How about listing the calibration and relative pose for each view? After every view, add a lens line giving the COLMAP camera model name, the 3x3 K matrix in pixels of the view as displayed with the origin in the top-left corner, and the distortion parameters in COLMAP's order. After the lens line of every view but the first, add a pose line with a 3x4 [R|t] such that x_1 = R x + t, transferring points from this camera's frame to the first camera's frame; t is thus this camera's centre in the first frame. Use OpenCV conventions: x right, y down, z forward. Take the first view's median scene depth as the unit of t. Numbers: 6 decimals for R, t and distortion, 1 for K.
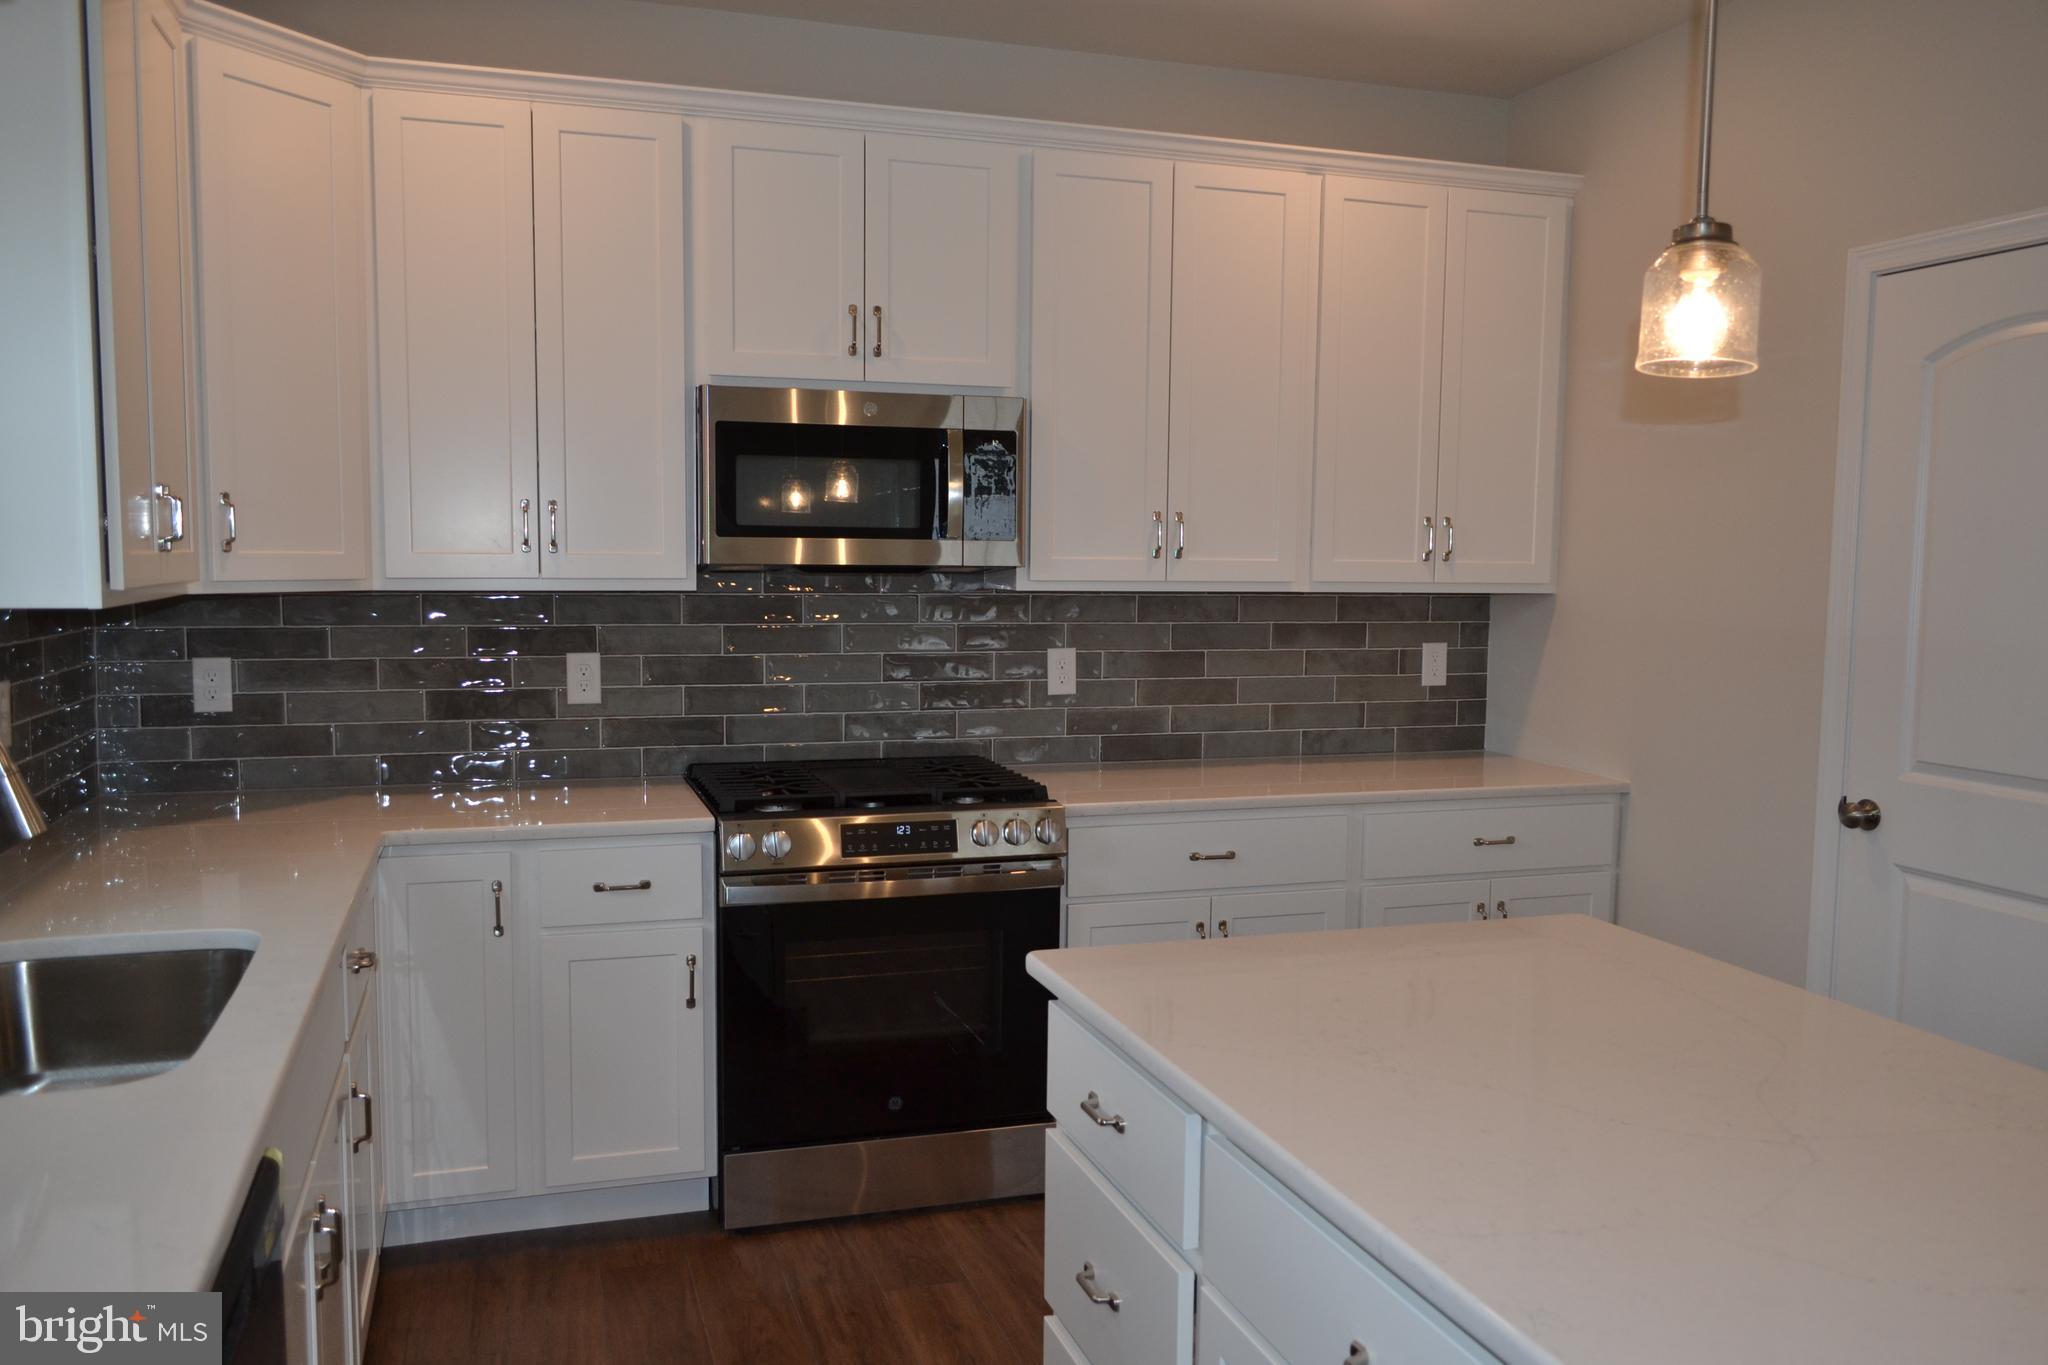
lens RADIAL K [[1604.5, 0, 1003.3], [0, 1604.5, 687.2], [0, 0, 1]] dist [-0.004988, 0.003660]
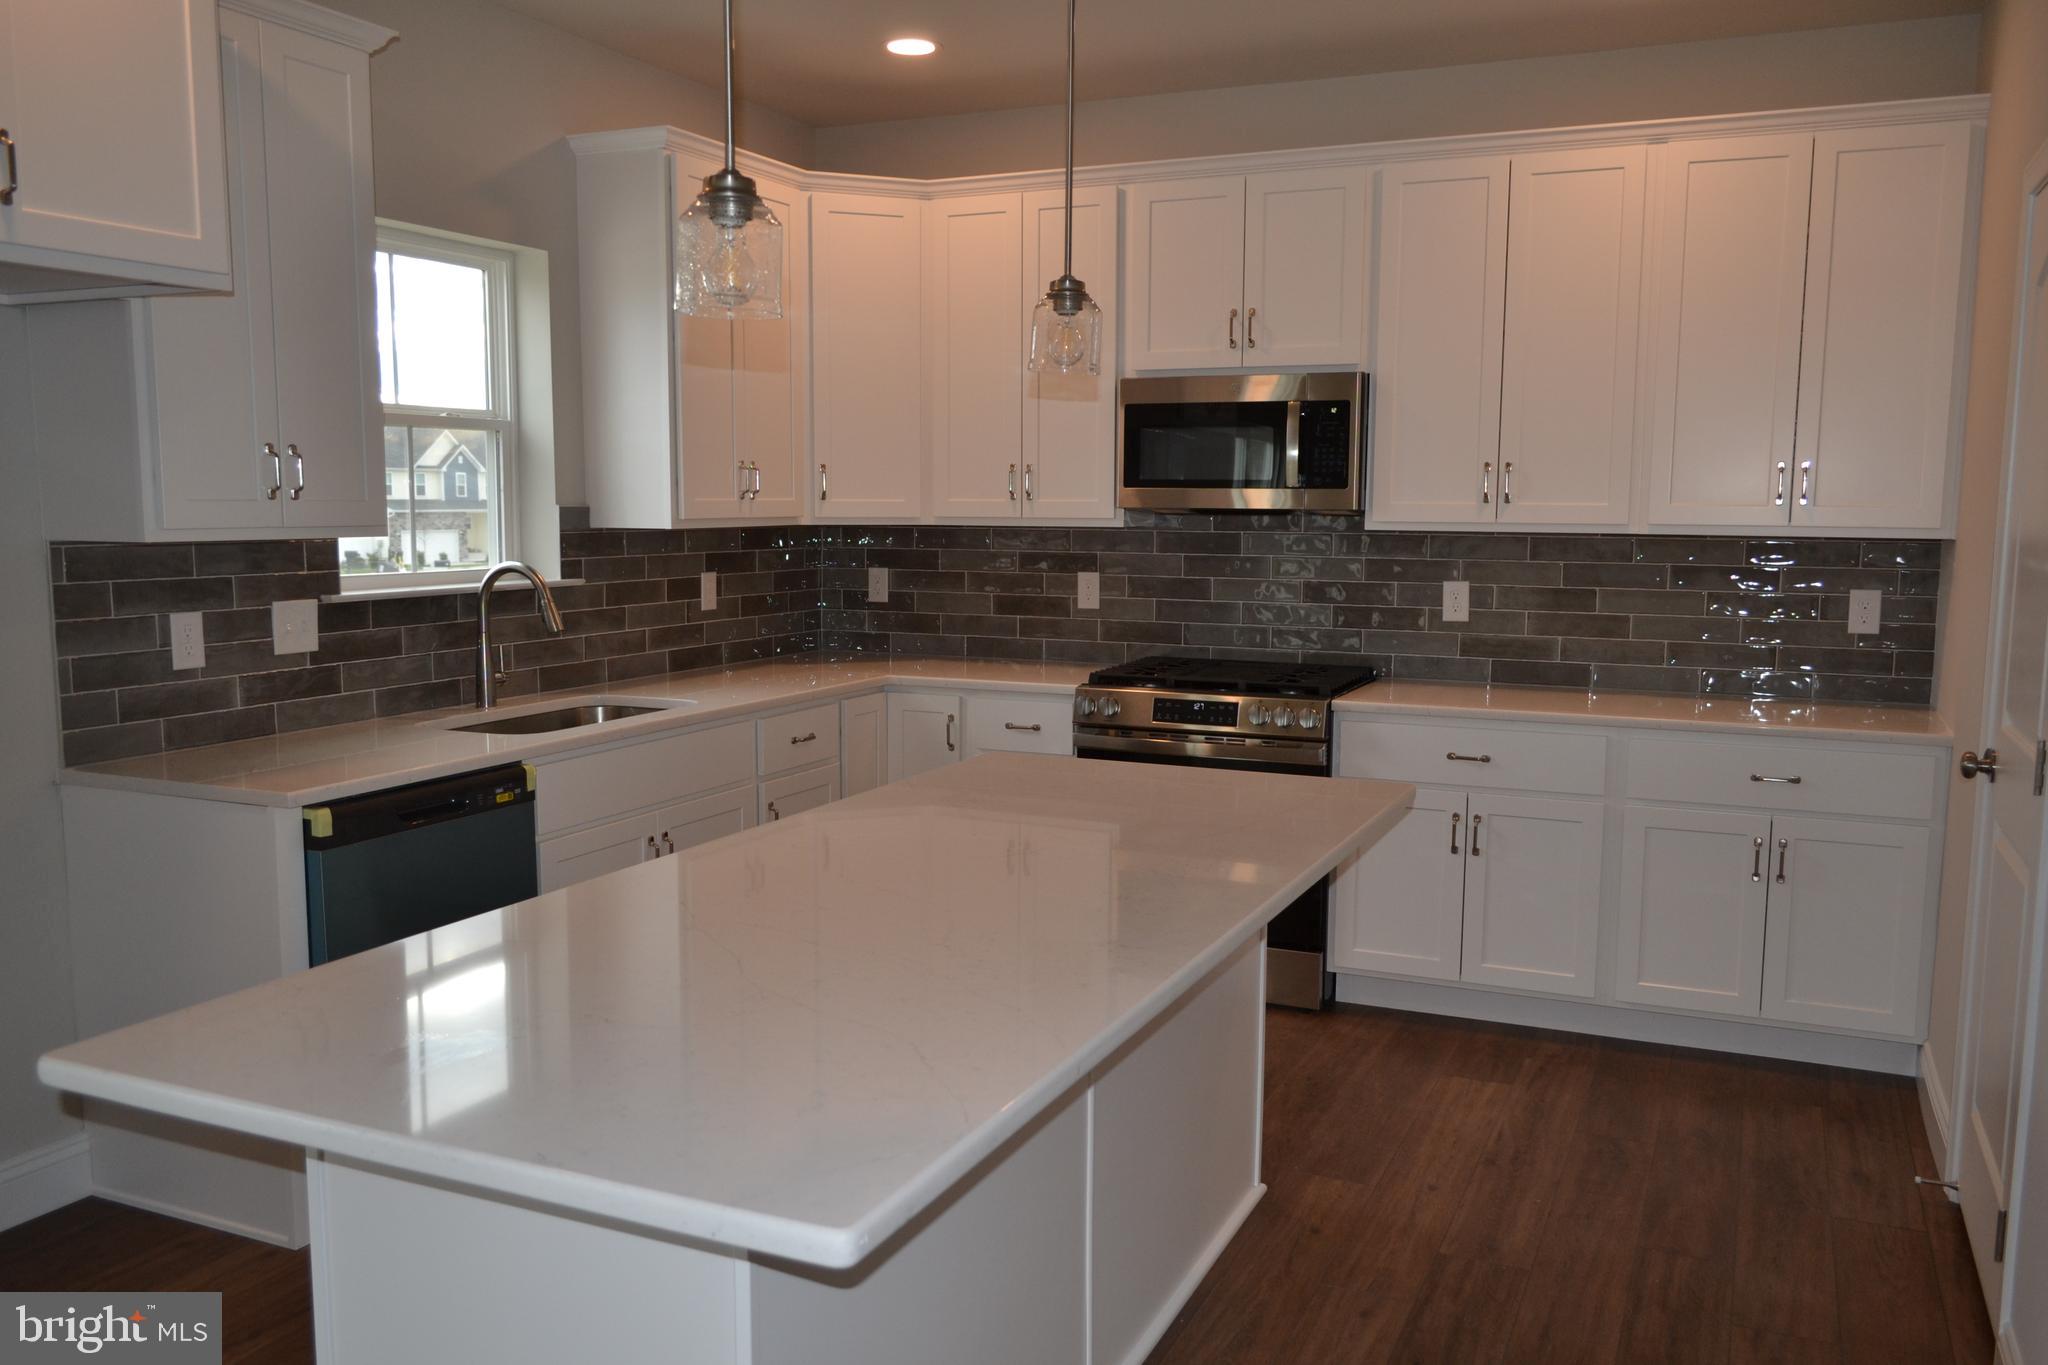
lens RADIAL K [[1604.5, 0, 1024.4], [0, 1604.5, 690.8], [0, 0, 1]] dist [-0.004988, 0.003660]
pose [[0.745716, 0.073422, -0.662206, 0.644173], [-0.054042, 0.997300, 0.049719, 0.015640], [0.664068, -0.001289, 0.747671, -0.087637]]
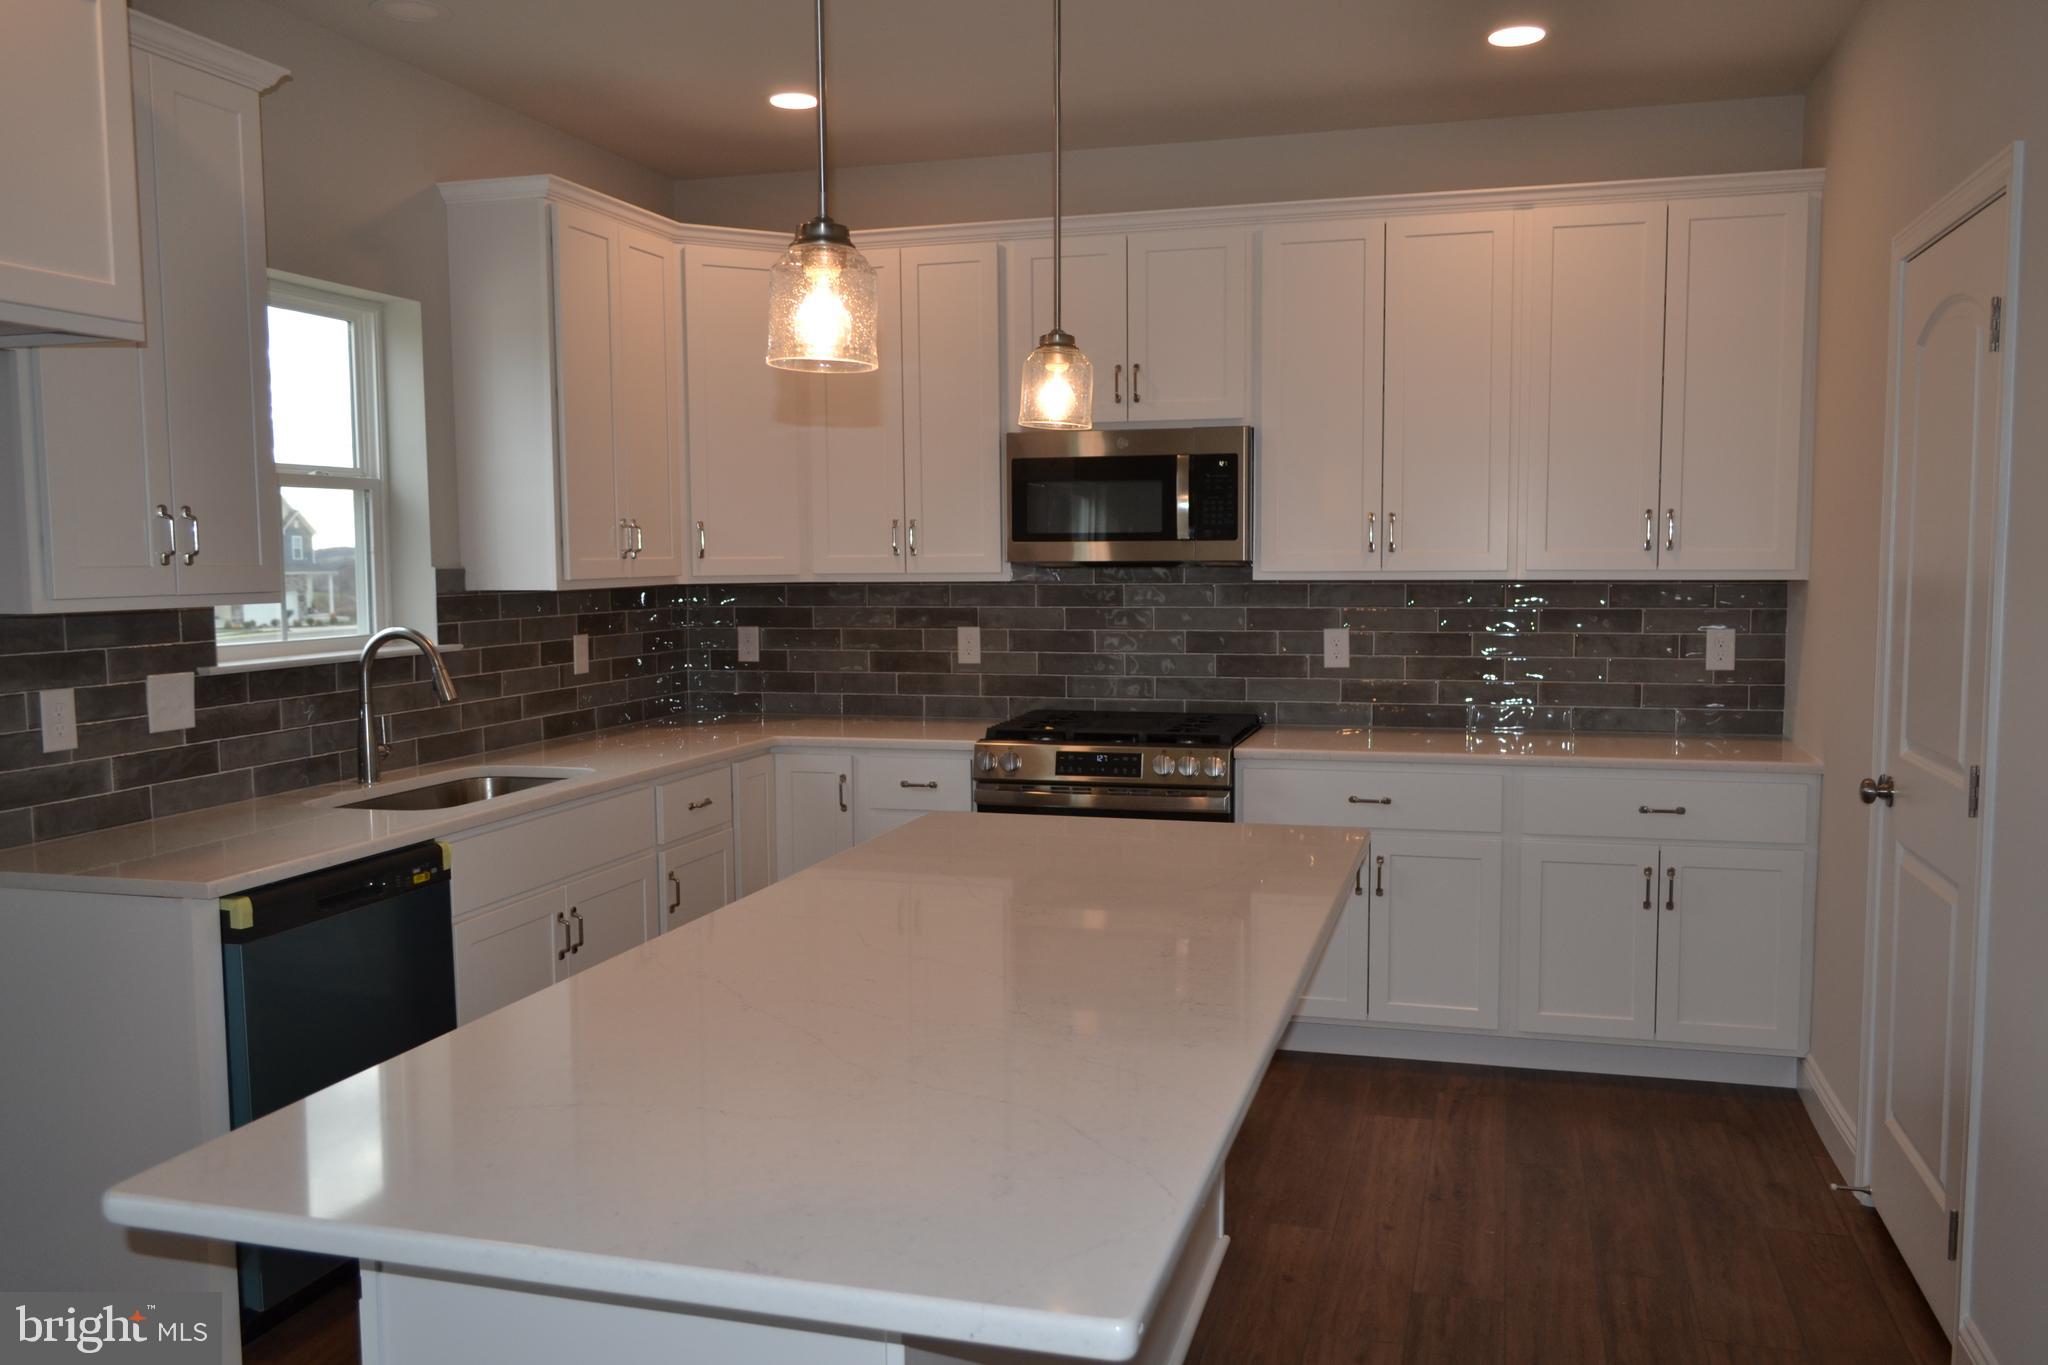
lens RADIAL K [[1604.5, 0, 1017.5], [0, 1604.5, 692.8], [0, 0, 1]] dist [-0.004988, 0.003660]
pose [[0.830413, 0.032020, -0.556228, 0.561752], [-0.030812, 0.999459, 0.011535, 0.018933], [0.556296, 0.007559, 0.830950, -0.138518]]
